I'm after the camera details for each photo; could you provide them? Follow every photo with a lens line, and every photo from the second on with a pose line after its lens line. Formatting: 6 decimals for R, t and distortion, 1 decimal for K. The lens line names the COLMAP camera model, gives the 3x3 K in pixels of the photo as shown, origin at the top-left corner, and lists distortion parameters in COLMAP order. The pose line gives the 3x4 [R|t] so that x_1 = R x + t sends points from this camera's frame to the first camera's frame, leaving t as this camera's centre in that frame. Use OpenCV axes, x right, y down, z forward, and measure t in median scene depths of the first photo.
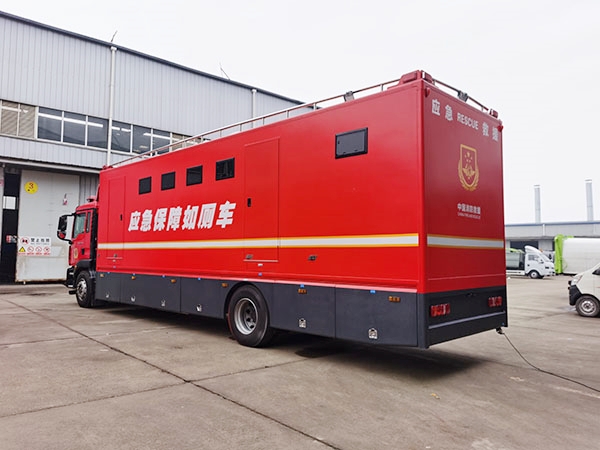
lens RADIAL K [[474.6, 0, 300.0], [0, 474.6, 225.0], [0, 0, 1]] dist [0.008346, 0.000028]
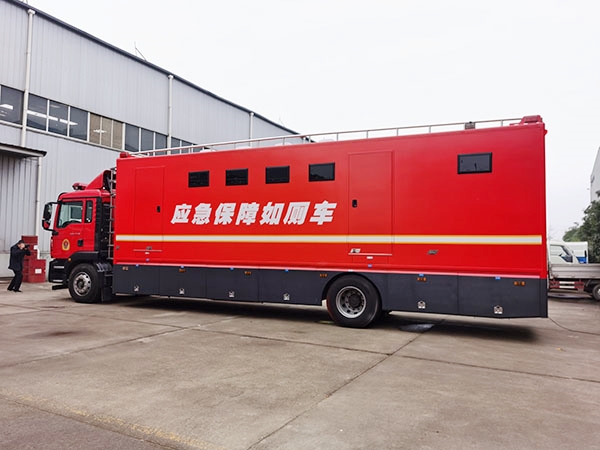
lens RADIAL K [[474.6, 0, 300.0], [0, 474.6, 225.0], [0, 0, 1]] dist [0.008346, 0.000028]
pose [[0.937636, 0.020612, 0.347006, -0.605129], [-0.028065, 0.999470, 0.016465, -0.010382], [-0.346483, -0.025177, 0.937718, -0.033137]]
